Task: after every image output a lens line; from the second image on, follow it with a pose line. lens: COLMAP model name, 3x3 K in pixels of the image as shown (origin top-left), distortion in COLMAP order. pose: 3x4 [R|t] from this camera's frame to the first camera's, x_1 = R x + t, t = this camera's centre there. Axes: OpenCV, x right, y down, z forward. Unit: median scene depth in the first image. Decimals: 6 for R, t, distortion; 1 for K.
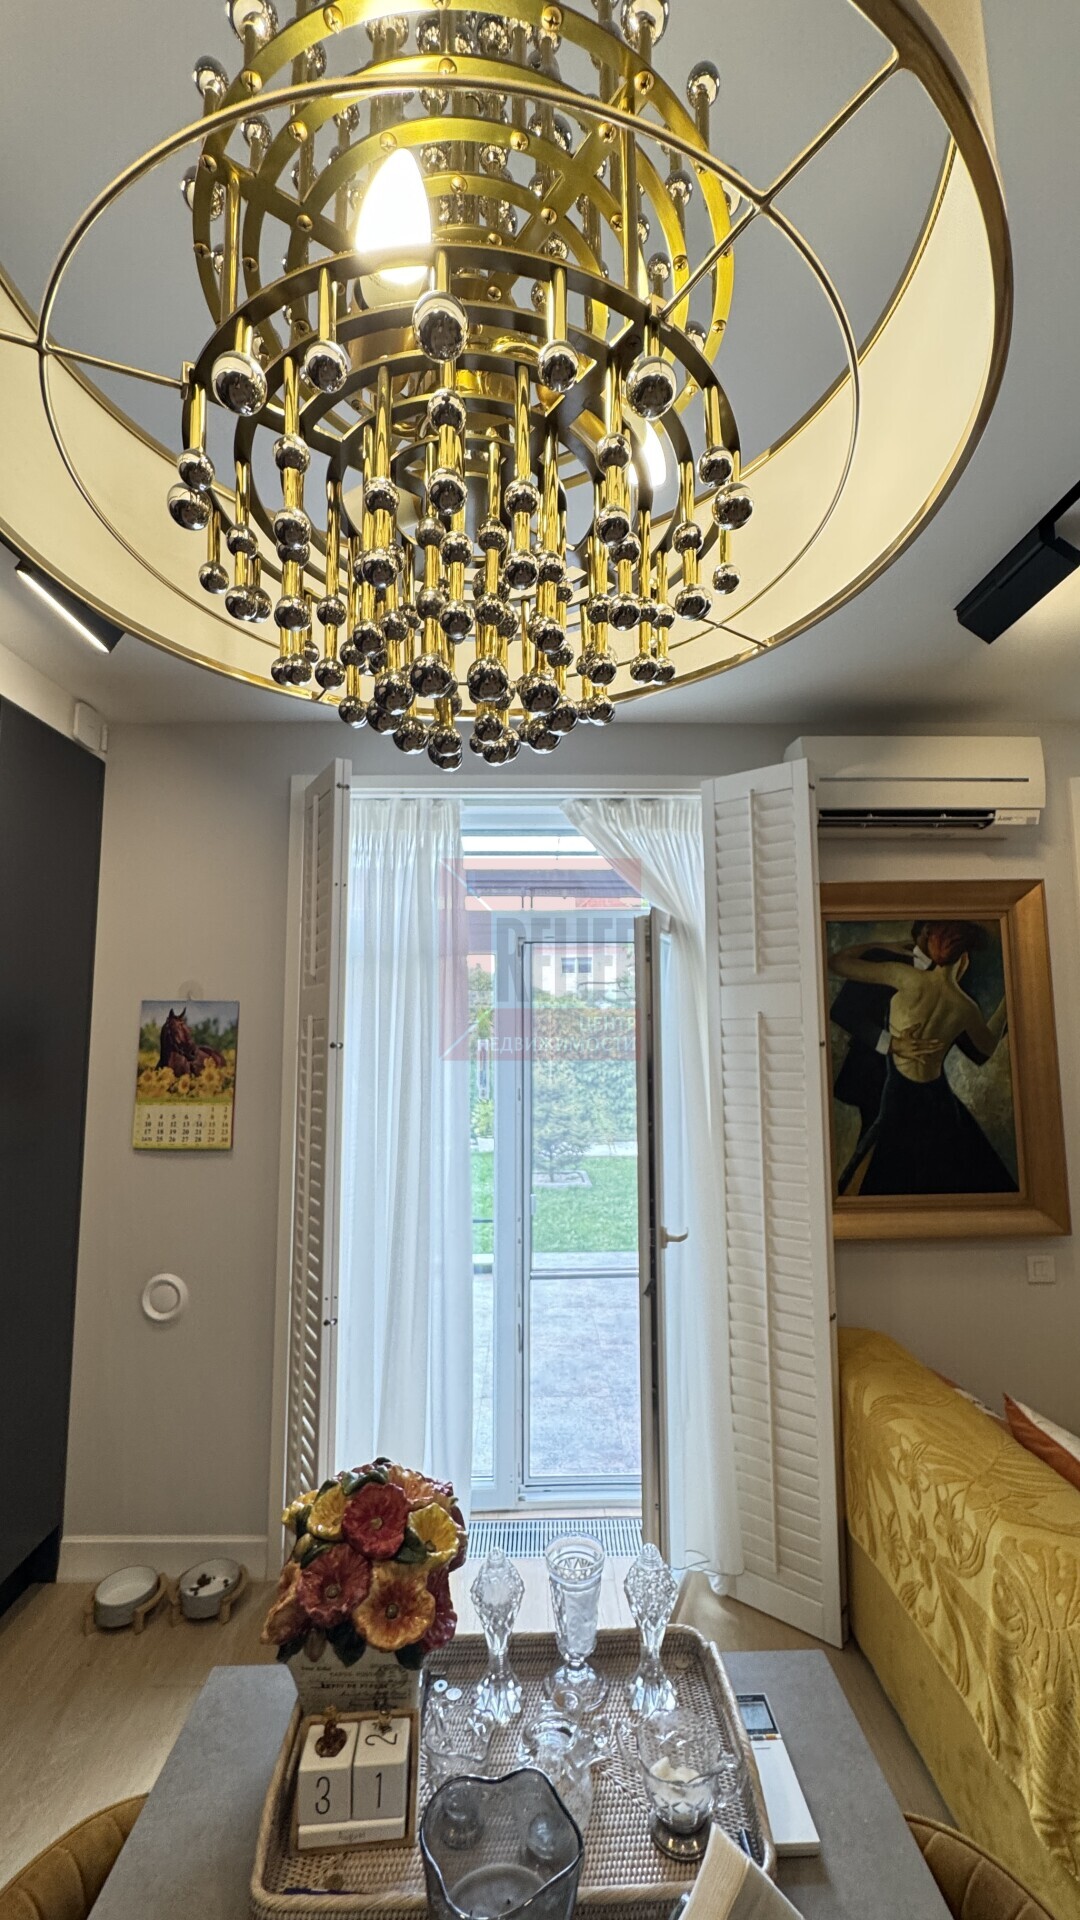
lens RADIAL K [[765.3, 0, 541.0], [0, 765.3, 958.3], [0, 0, 1]] dist [-0.002843, 0.000677]
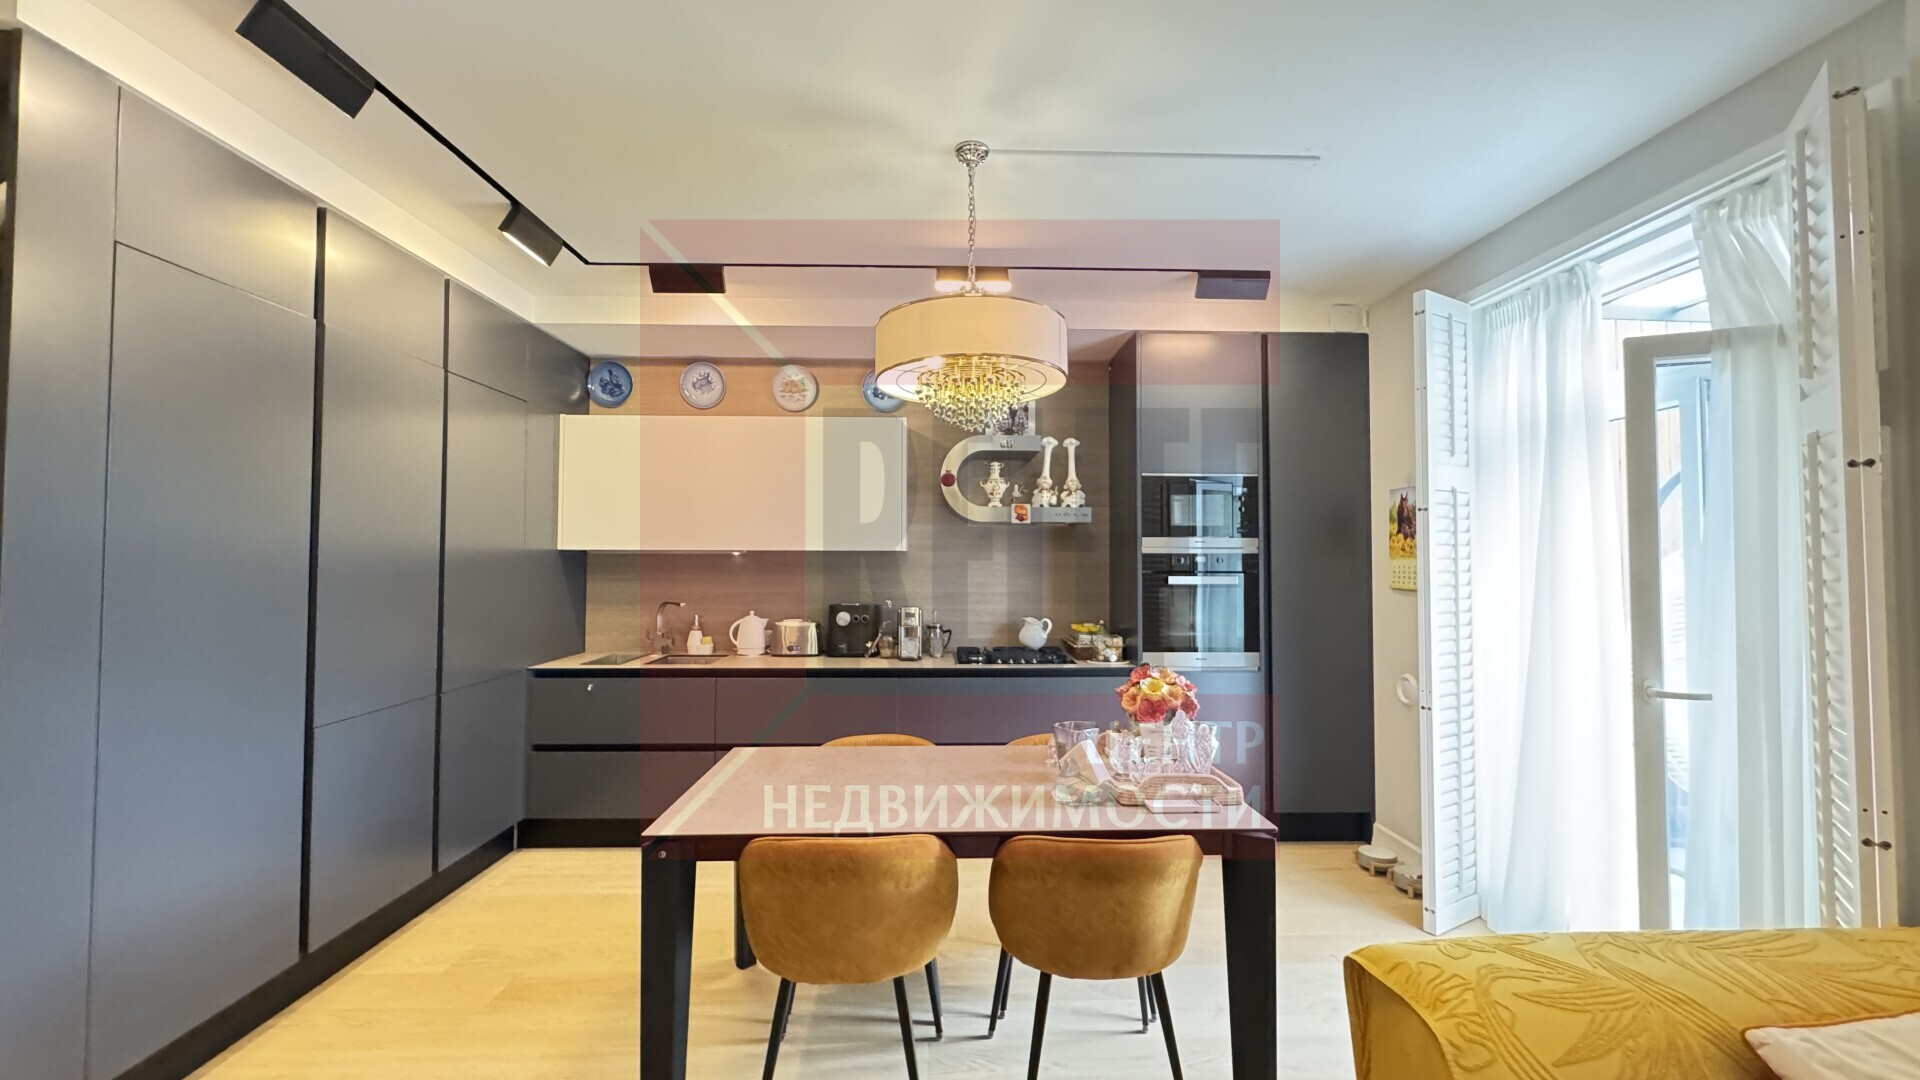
lens RADIAL K [[765.3, 0, 954.5], [0, 765.3, 535.1], [0, 0, 1]] dist [-0.002843, 0.000677]
pose [[0.007293, -0.029675, -0.999533, 0.937726], [0.097956, 0.994773, -0.028819, 0.102978], [0.995164, -0.097700, 0.010162, 0.144138]]
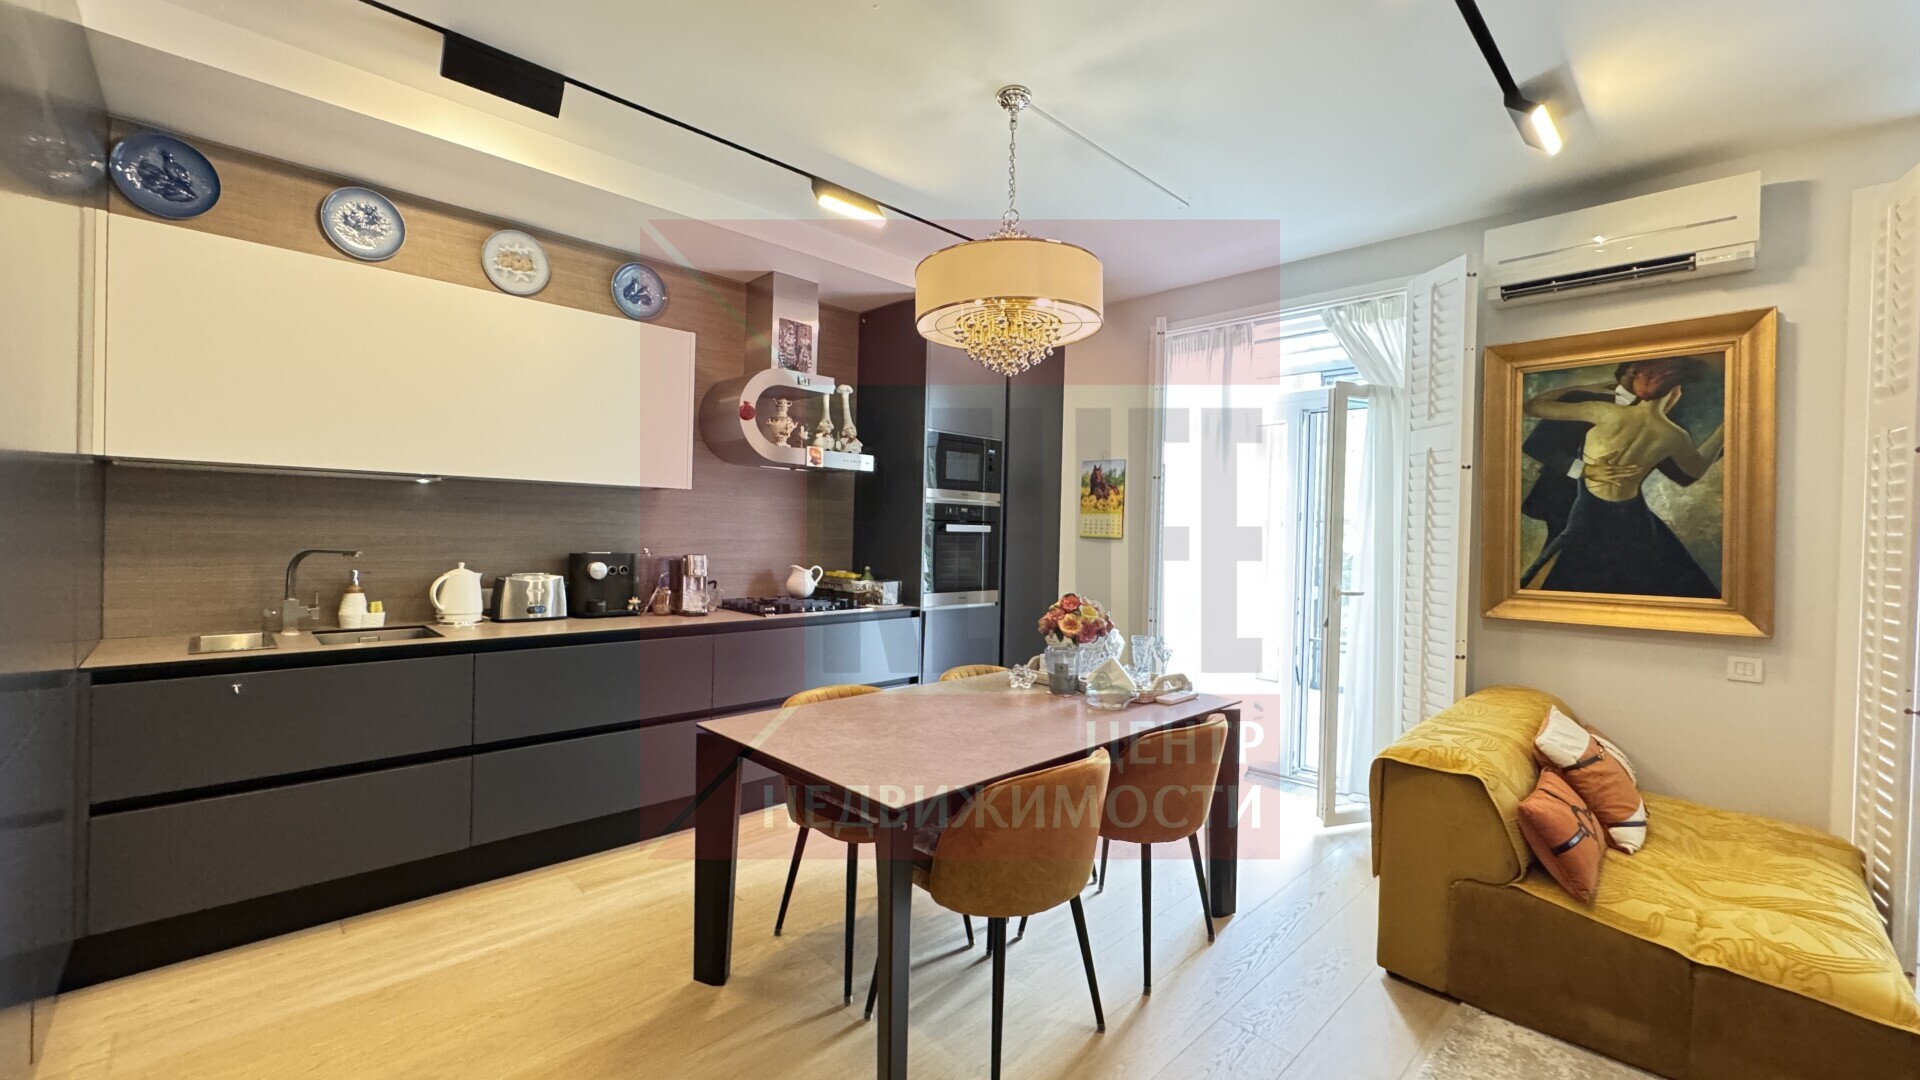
lens RADIAL K [[765.3, 0, 955.9], [0, 765.3, 536.0], [0, 0, 1]] dist [-0.002843, 0.000677]
pose [[0.683487, 0.027874, -0.729431, 0.663381], [0.045596, 0.995689, 0.080773, 0.073263], [0.728538, -0.088466, 0.679269, -0.548419]]
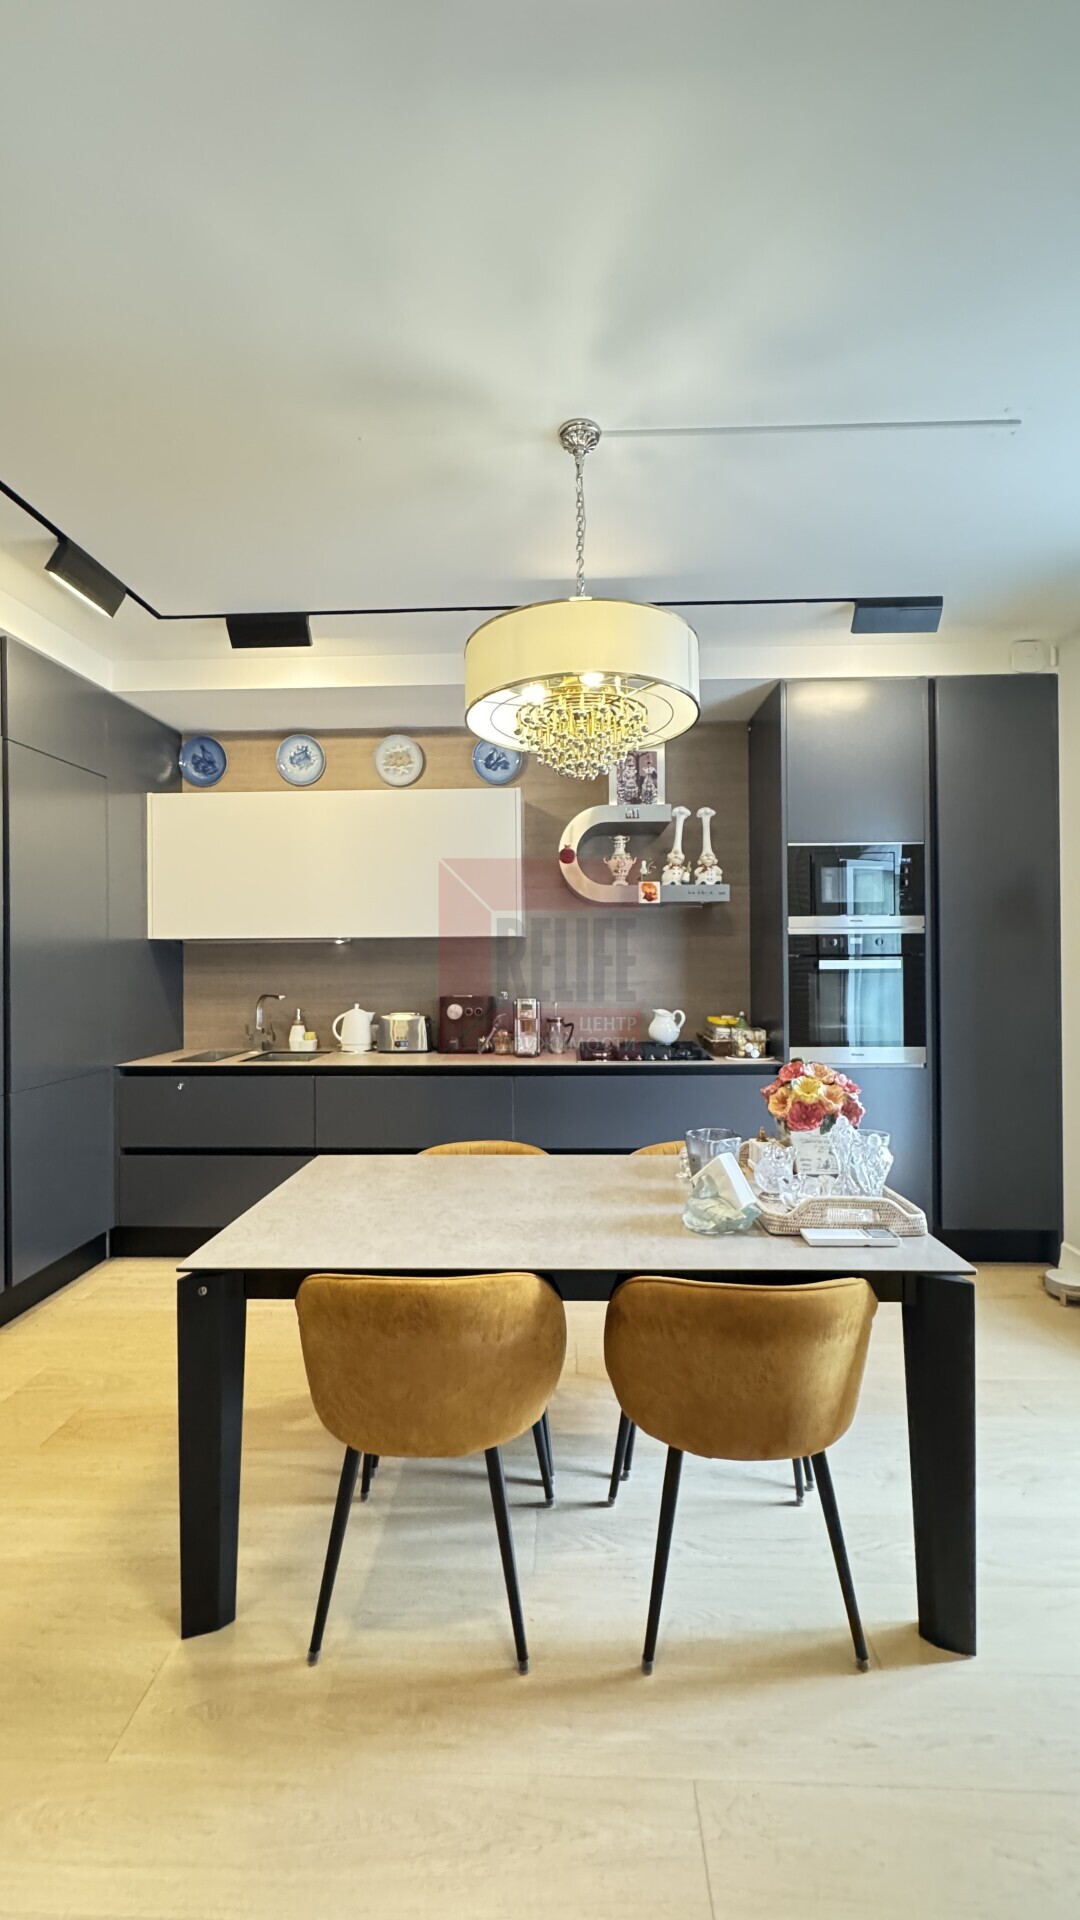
lens RADIAL K [[765.3, 0, 541.2], [0, 765.3, 954.7], [0, 0, 1]] dist [-0.002843, 0.000677]
pose [[-0.055853, -0.001710, -0.998438, 0.774851], [0.107954, 0.994126, -0.007742, 0.130377], [0.992586, -0.108218, -0.055341, 0.169979]]
